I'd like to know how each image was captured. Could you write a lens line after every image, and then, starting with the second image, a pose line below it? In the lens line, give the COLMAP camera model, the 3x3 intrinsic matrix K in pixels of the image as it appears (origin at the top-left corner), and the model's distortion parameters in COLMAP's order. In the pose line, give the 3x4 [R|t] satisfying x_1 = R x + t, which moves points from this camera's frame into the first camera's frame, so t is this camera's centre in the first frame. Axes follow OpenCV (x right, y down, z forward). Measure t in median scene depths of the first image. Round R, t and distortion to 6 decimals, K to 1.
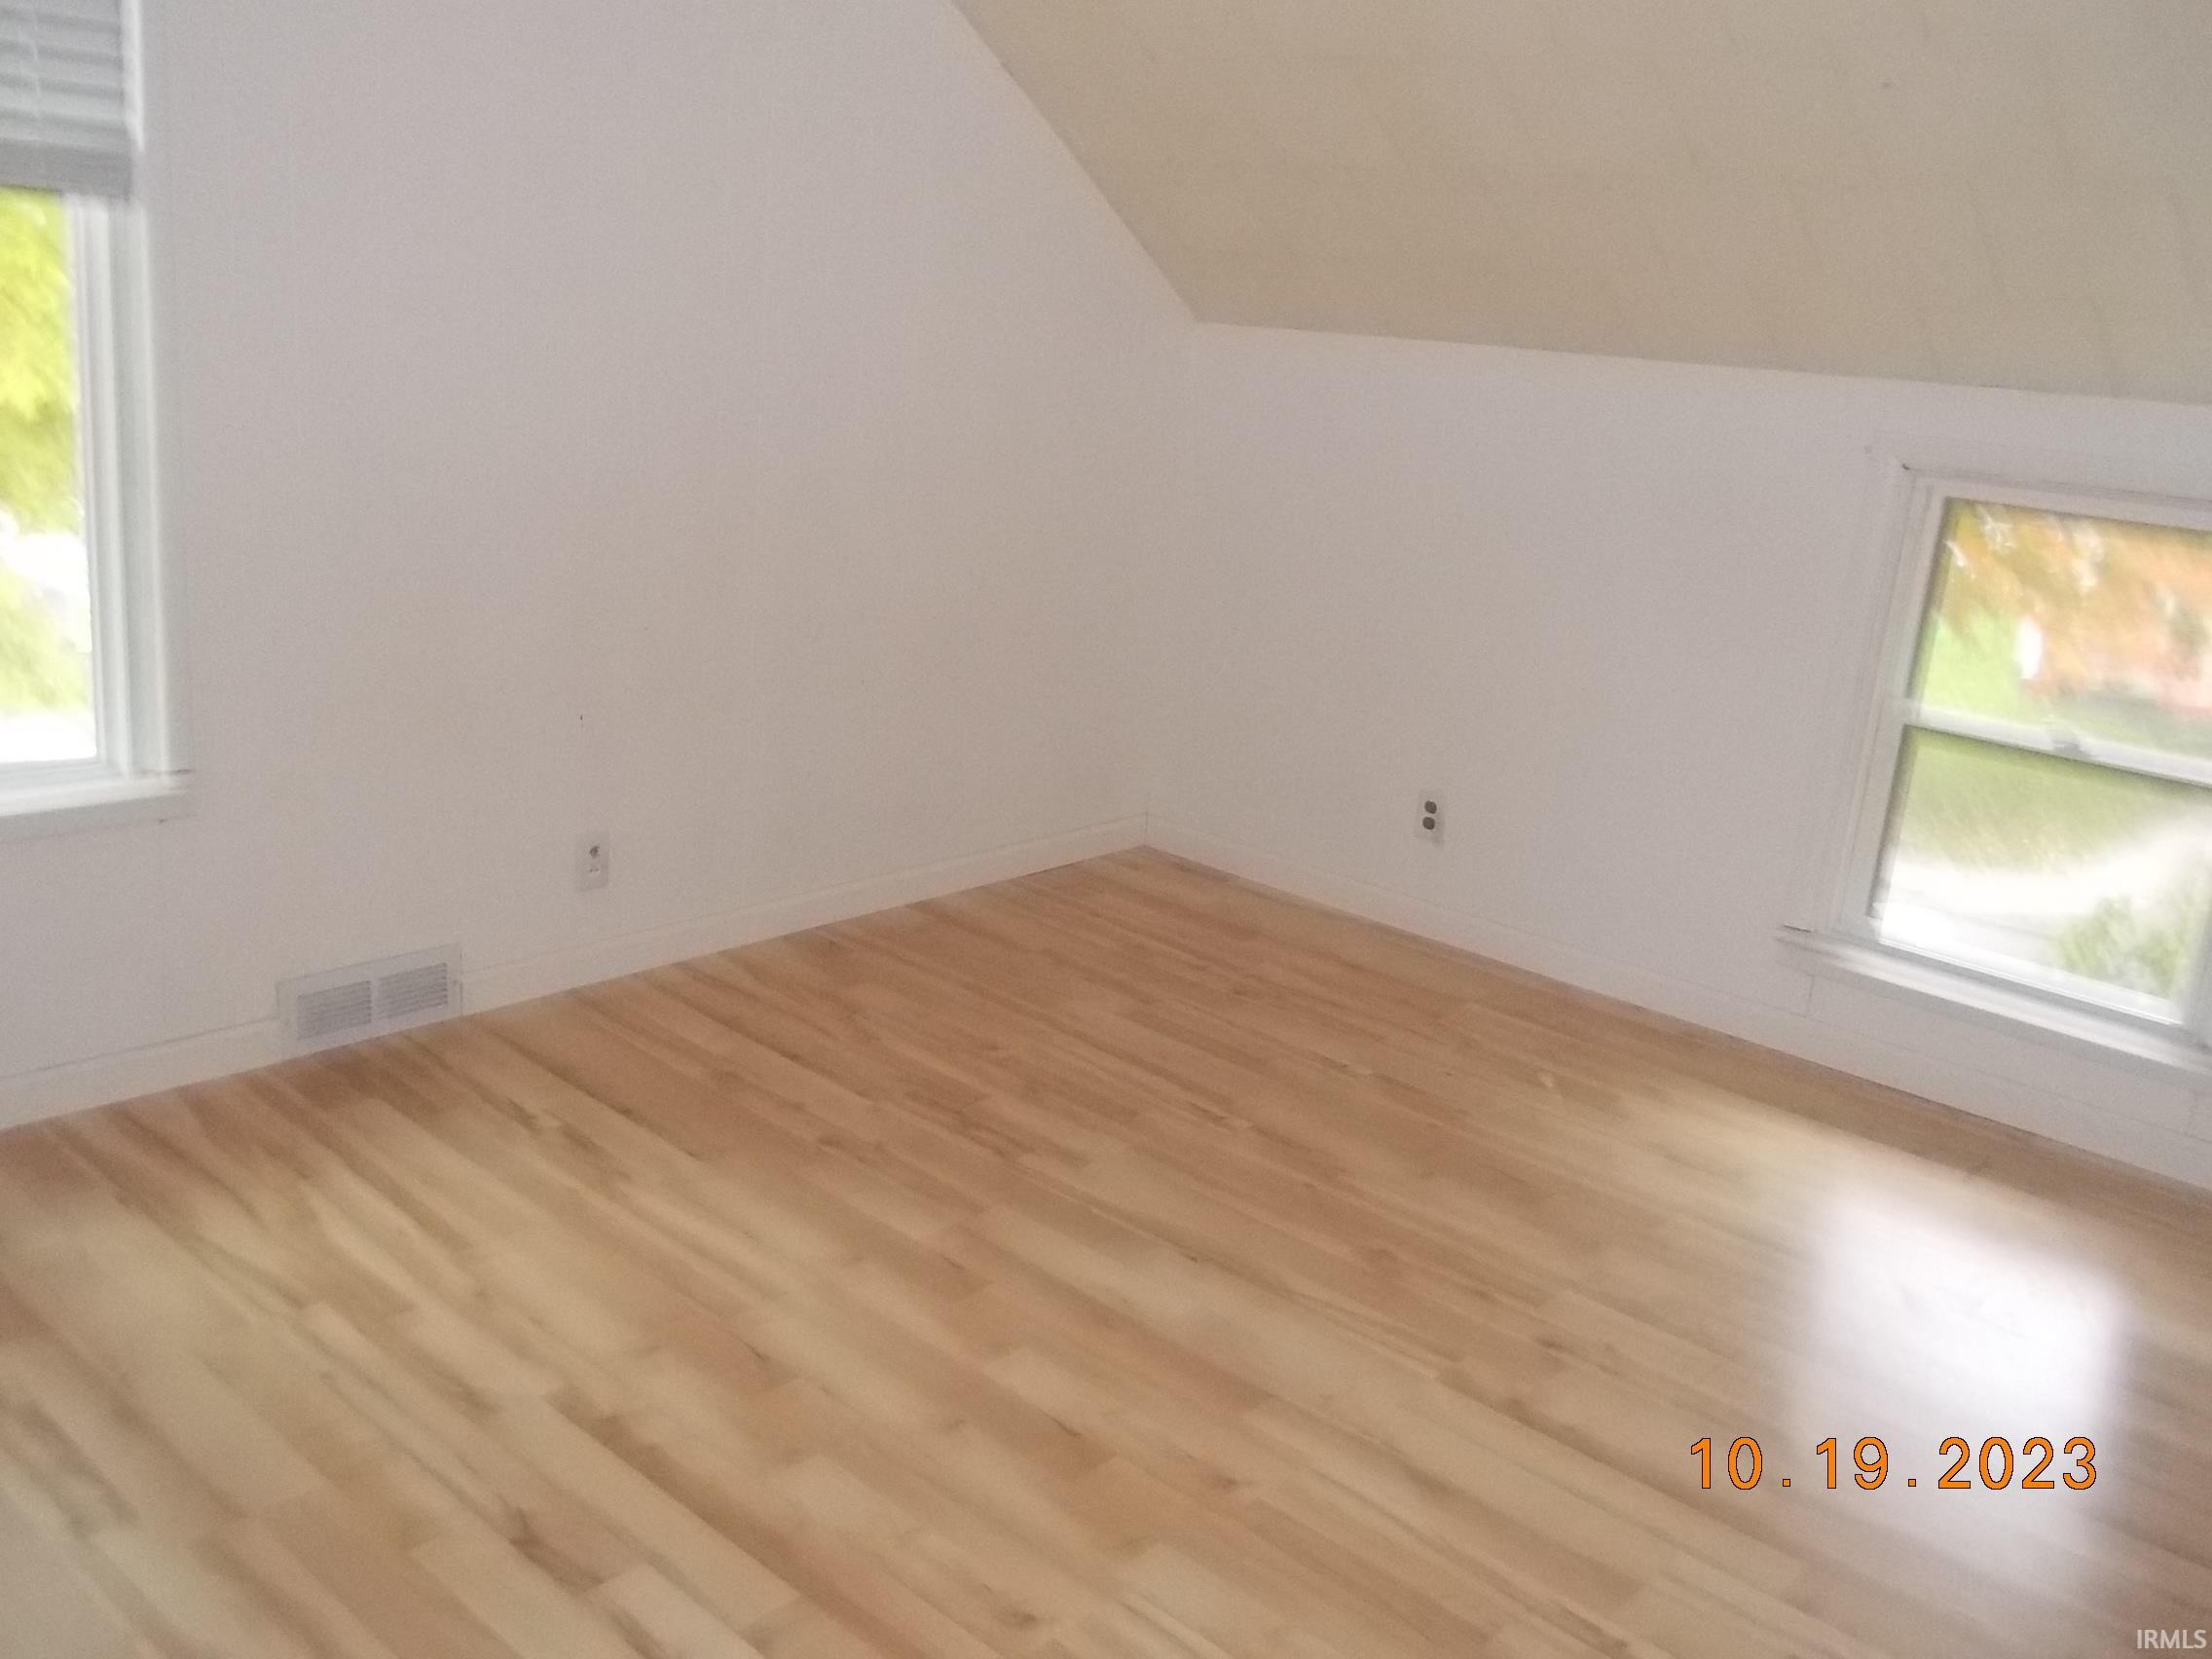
lens RADIAL K [[1937.7, 0, 1106.0], [0, 1937.7, 829.5], [0, 0, 1]] dist [-0.000476, -0.001277]
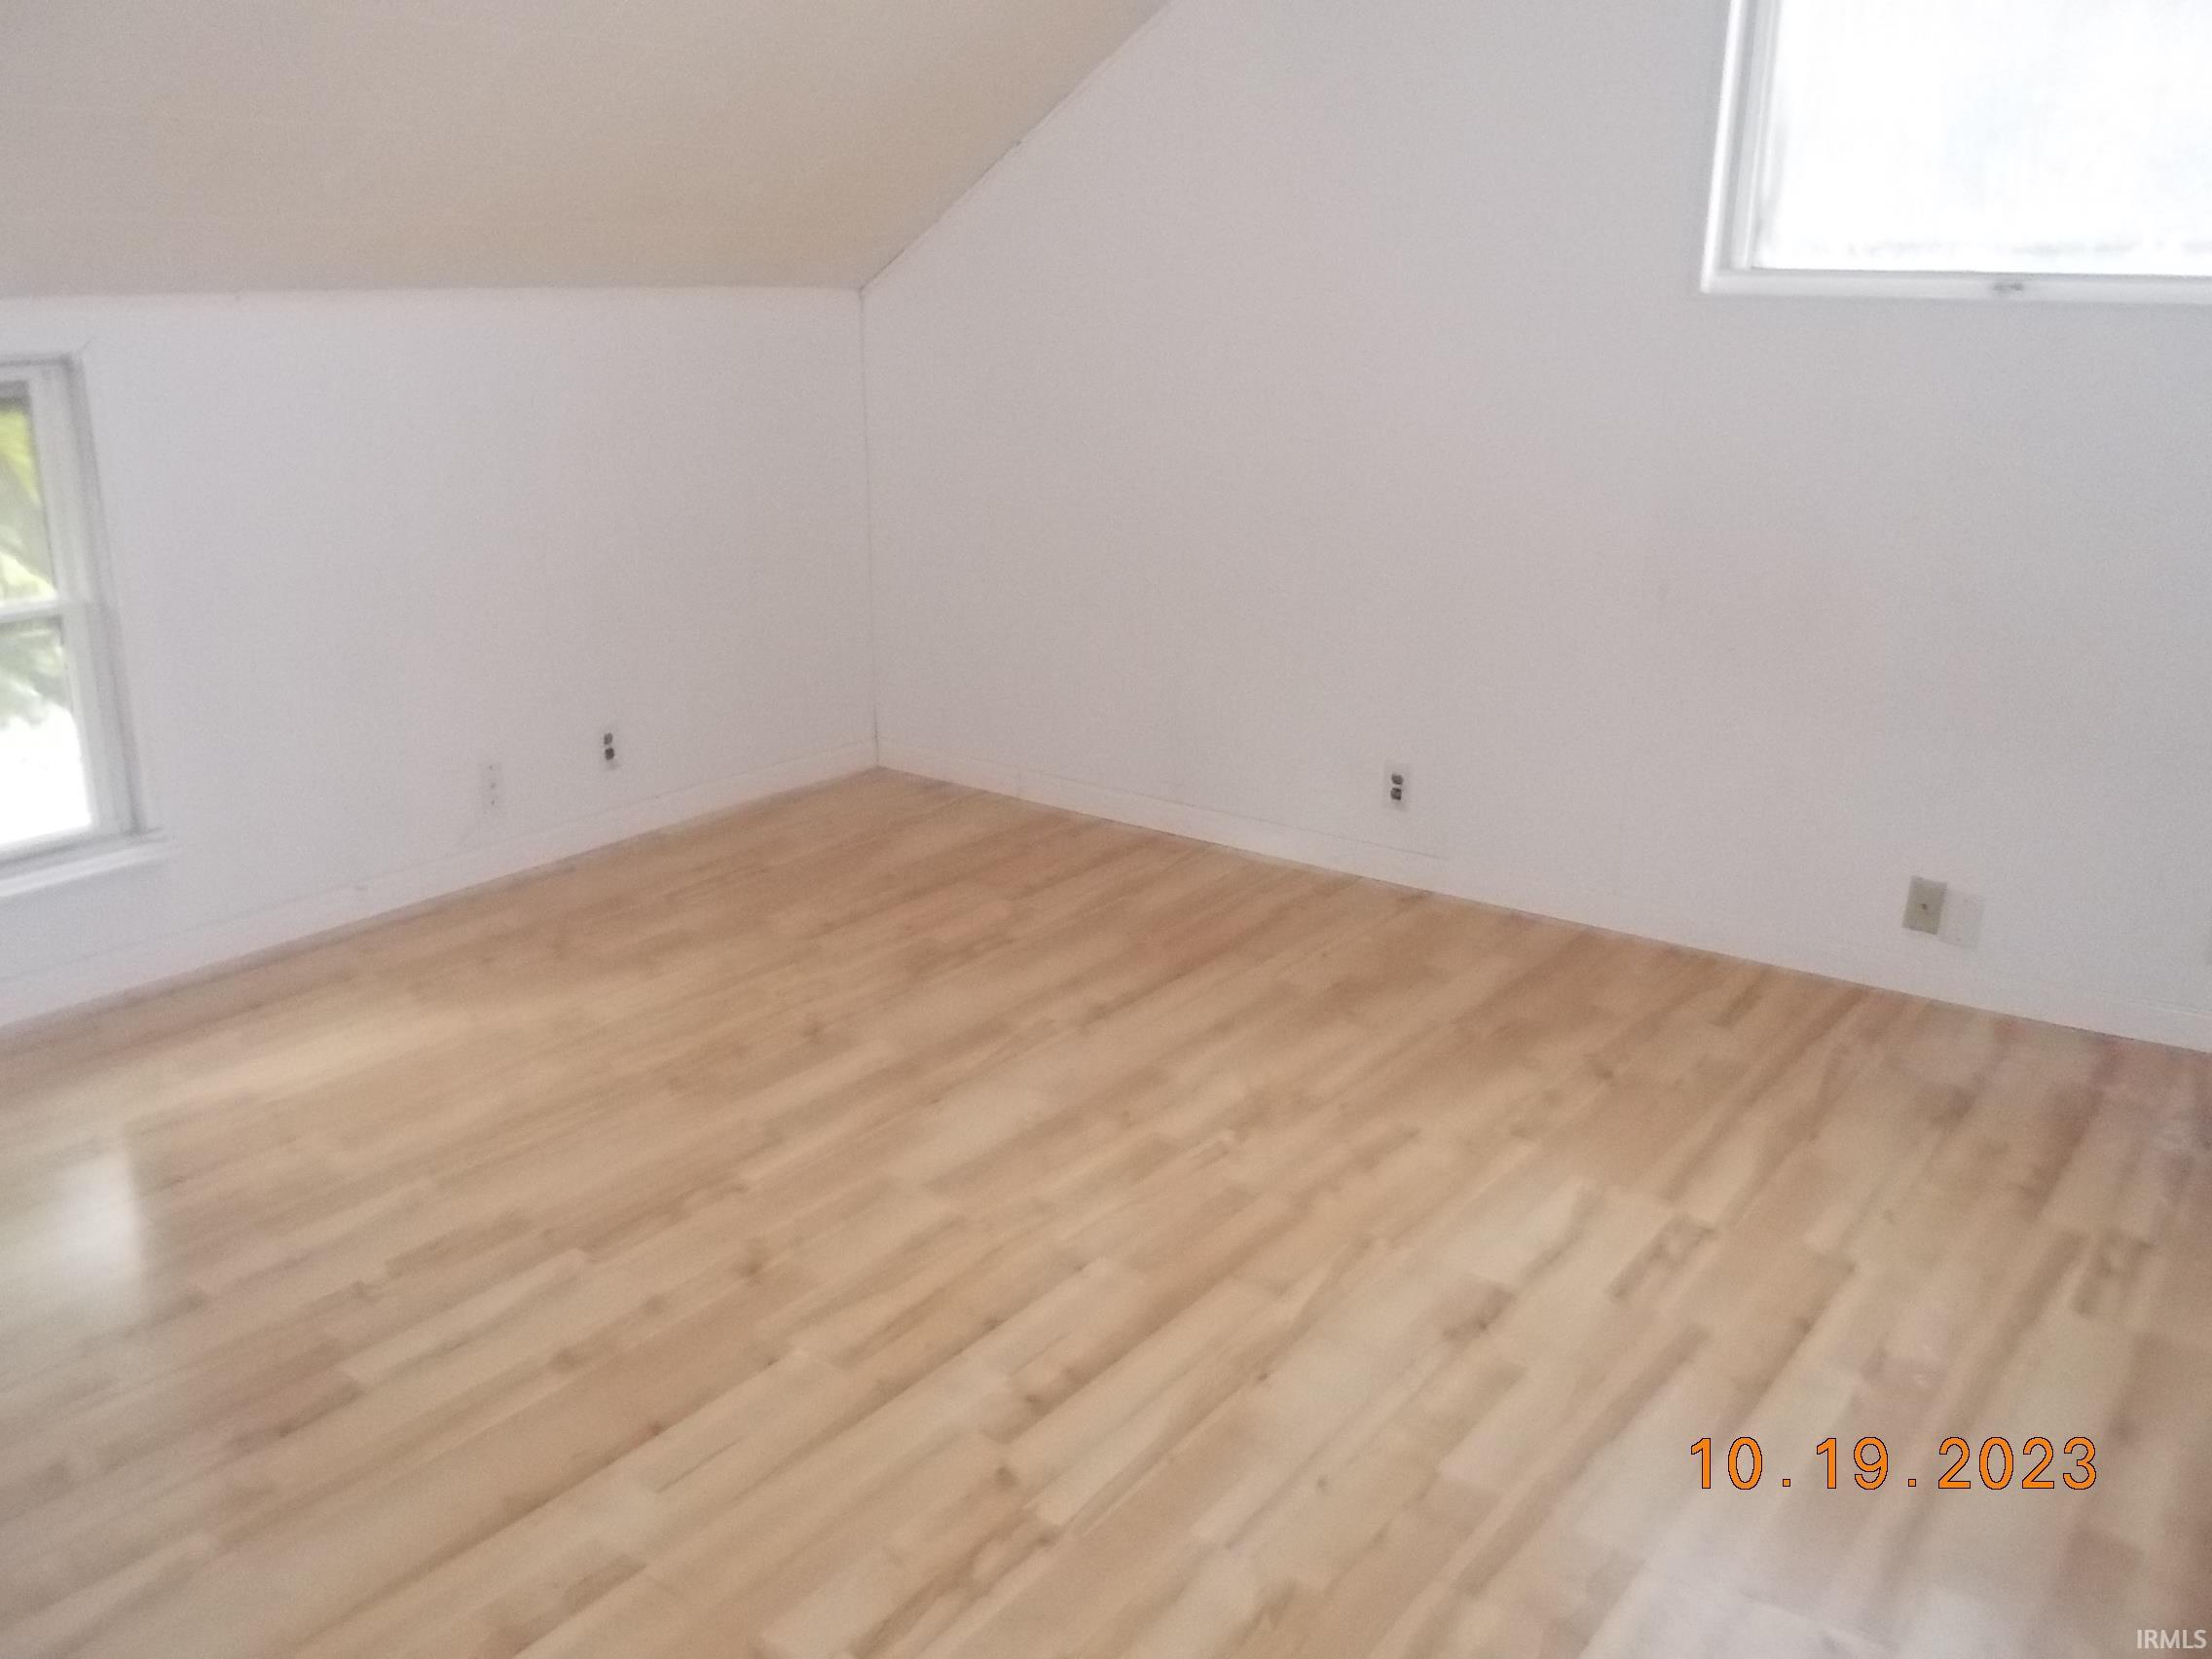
lens RADIAL K [[1937.7, 0, 1106.0], [0, 1937.7, 829.5], [0, 0, 1]] dist [-0.000476, -0.001277]
pose [[-0.092737, -0.374189, 0.922704, -0.870899], [0.263136, 0.884540, 0.385160, -0.307747], [-0.960291, 0.278515, 0.016433, 0.743086]]
